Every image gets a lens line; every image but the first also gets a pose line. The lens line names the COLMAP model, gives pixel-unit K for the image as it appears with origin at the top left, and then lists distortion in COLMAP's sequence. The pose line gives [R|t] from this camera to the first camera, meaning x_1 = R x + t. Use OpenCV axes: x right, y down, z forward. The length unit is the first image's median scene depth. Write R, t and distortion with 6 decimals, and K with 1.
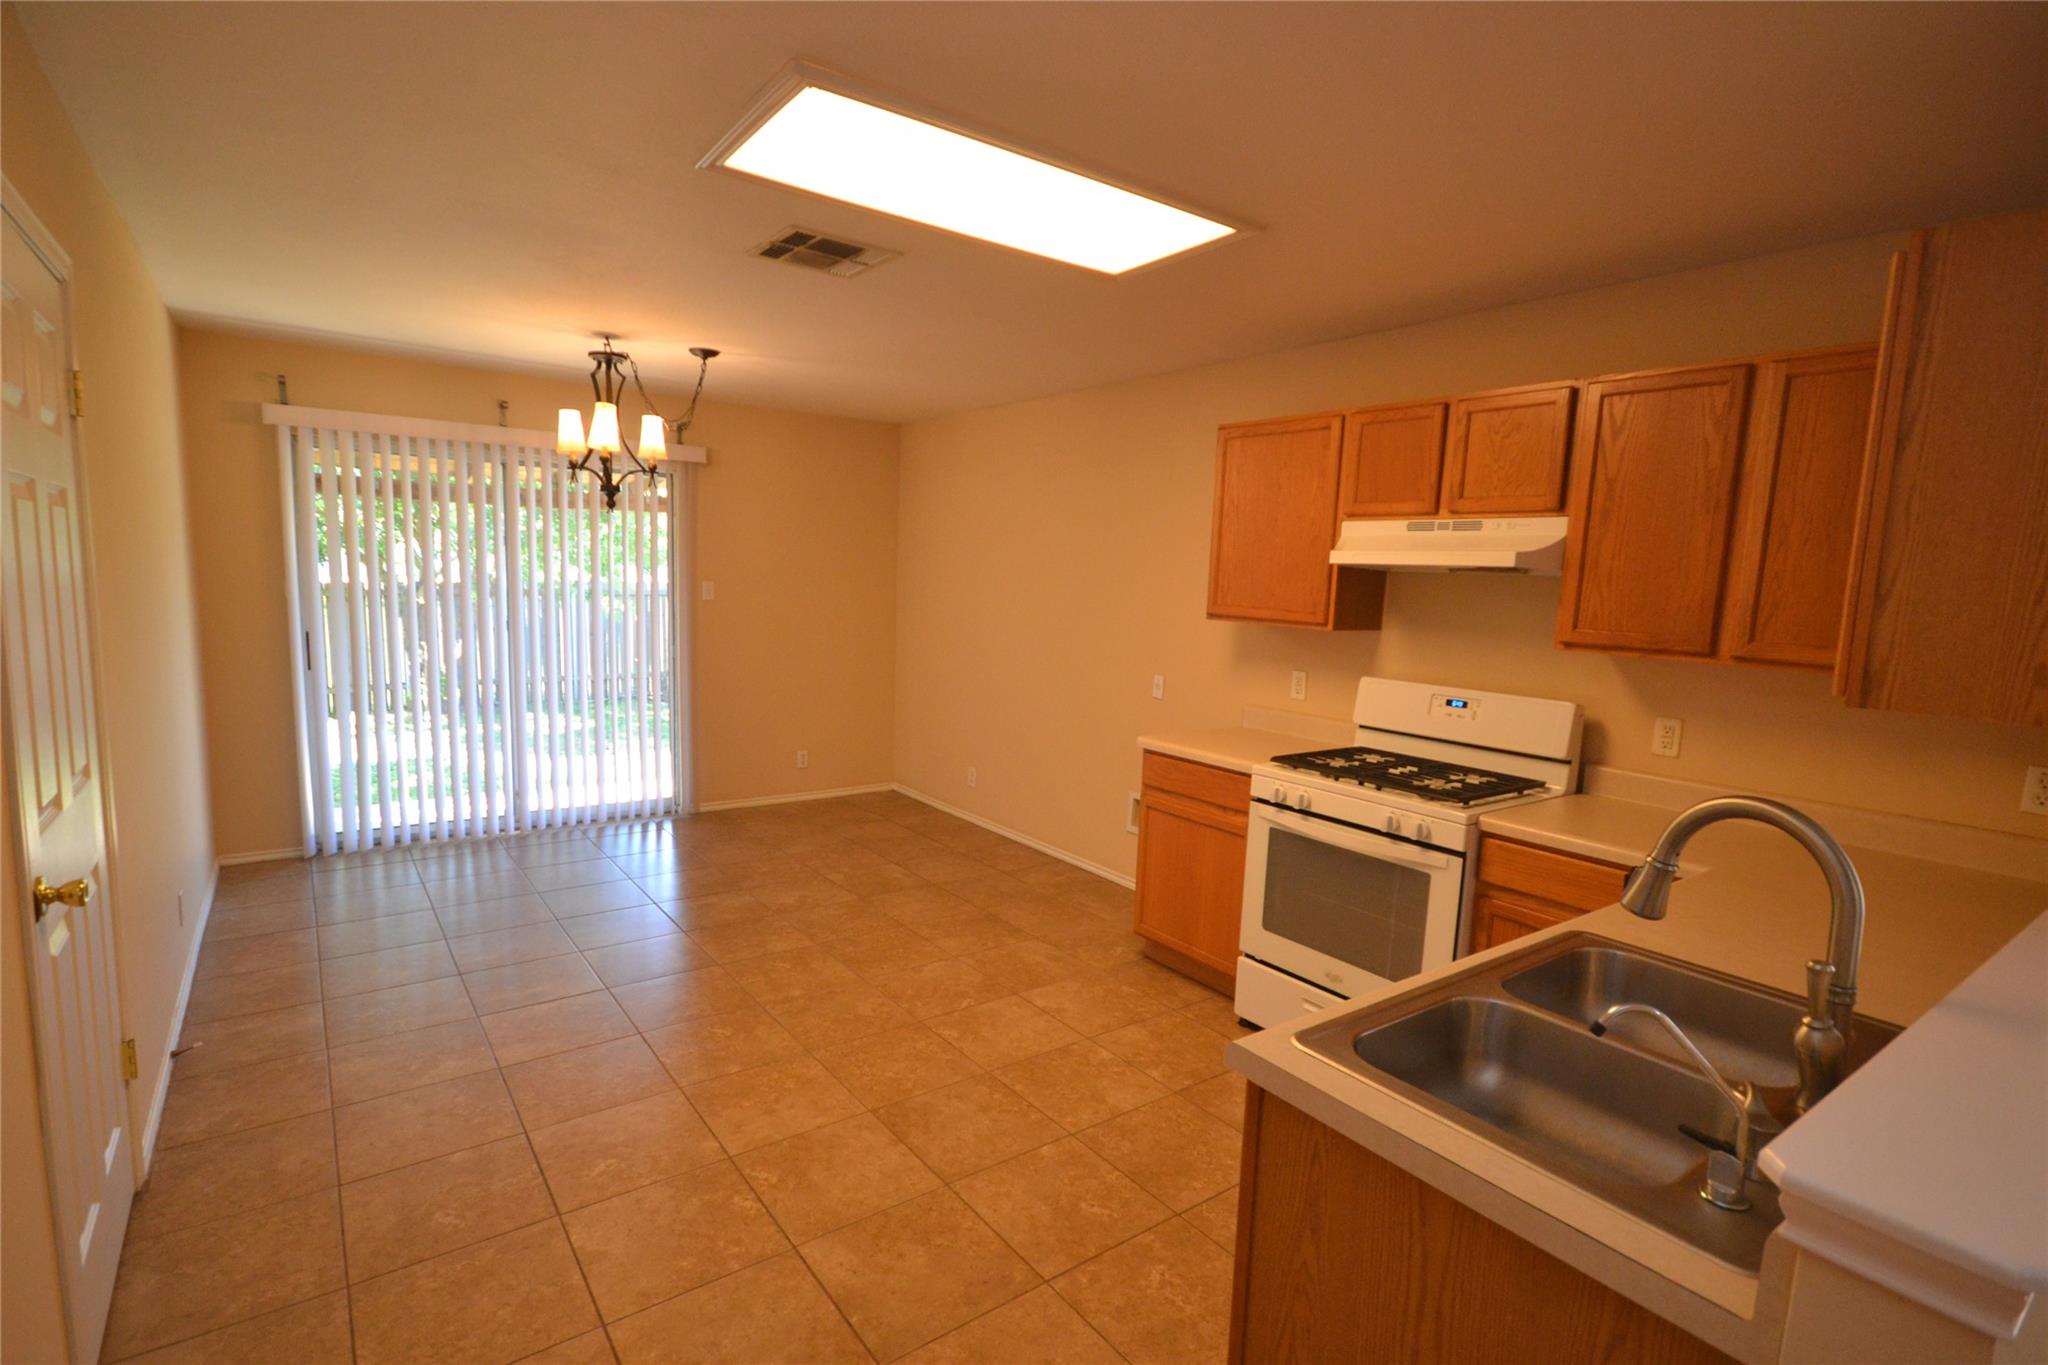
lens RADIAL K [[973.3, 0, 1000.8], [0, 973.3, 698.9], [0, 0, 1]] dist [0.007989, 0.002068]
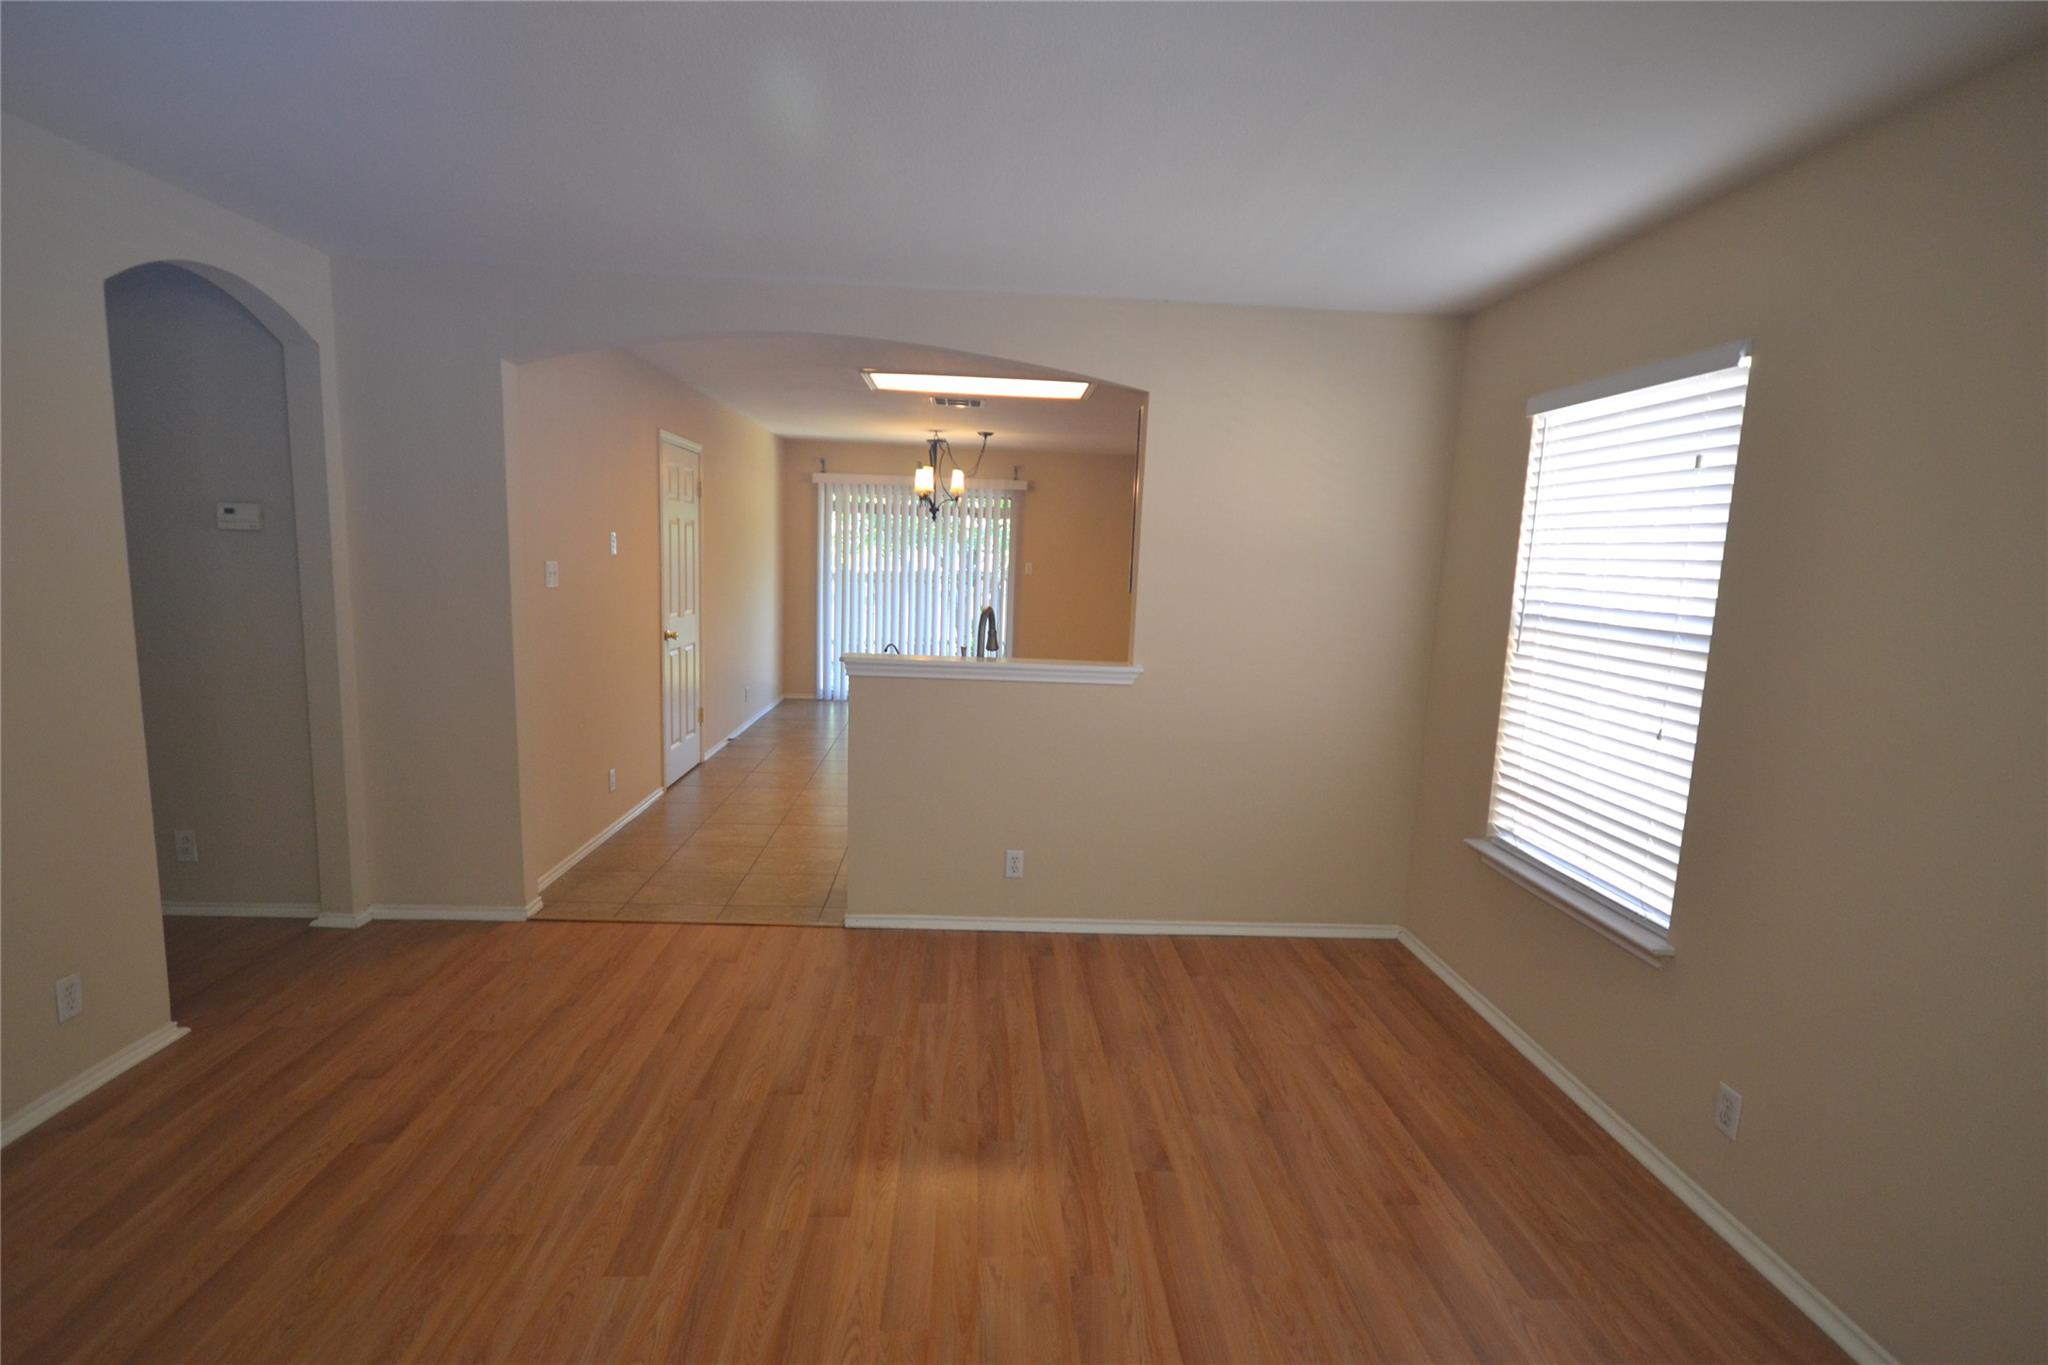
lens RADIAL K [[973.3, 0, 1019.2], [0, 973.3, 699.3], [0, 0, 1]] dist [0.007989, 0.002068]
pose [[0.837610, 0.078469, -0.540603, 0.922923], [-0.080931, 0.996534, 0.019252, 0.120103], [0.540240, 0.027626, 0.841057, -0.581677]]
